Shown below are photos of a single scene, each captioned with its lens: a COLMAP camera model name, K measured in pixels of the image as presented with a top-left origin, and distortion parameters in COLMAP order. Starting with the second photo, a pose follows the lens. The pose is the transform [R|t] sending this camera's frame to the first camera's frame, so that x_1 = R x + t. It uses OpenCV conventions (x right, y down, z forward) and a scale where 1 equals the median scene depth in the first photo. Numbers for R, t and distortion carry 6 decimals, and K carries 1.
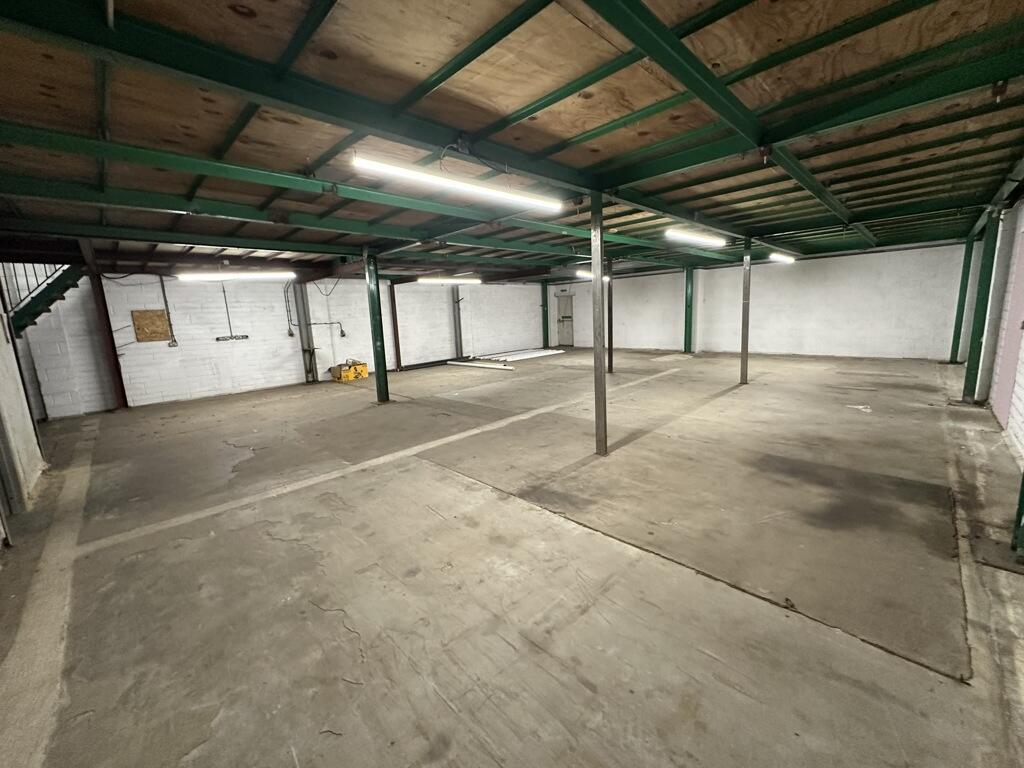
lens RADIAL K [[409.0, 0, 509.9], [0, 409.0, 376.2], [0, 0, 1]] dist [-0.001663, -0.000087]
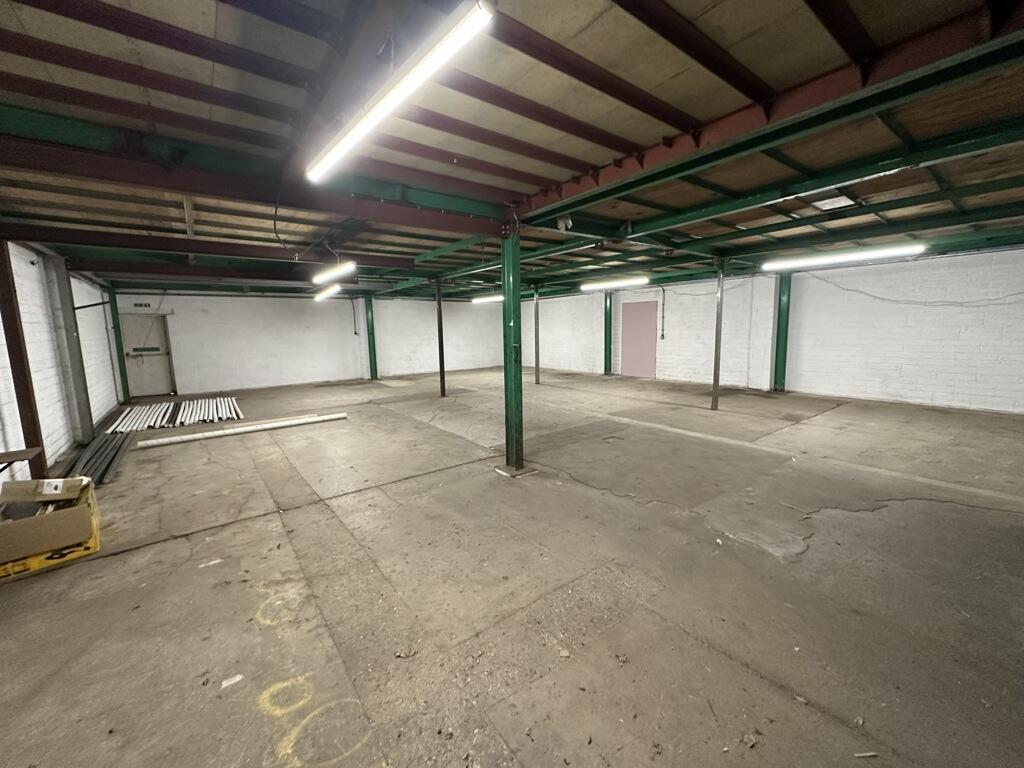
lens RADIAL K [[409.0, 0, 507.2], [0, 409.0, 381.2], [0, 0, 1]] dist [-0.001663, -0.000087]
pose [[0.136751, -0.085275, 0.986928, -0.902134], [0.170354, 0.983470, 0.061372, -0.100364], [-0.975848, 0.159734, 0.149018, 0.917071]]
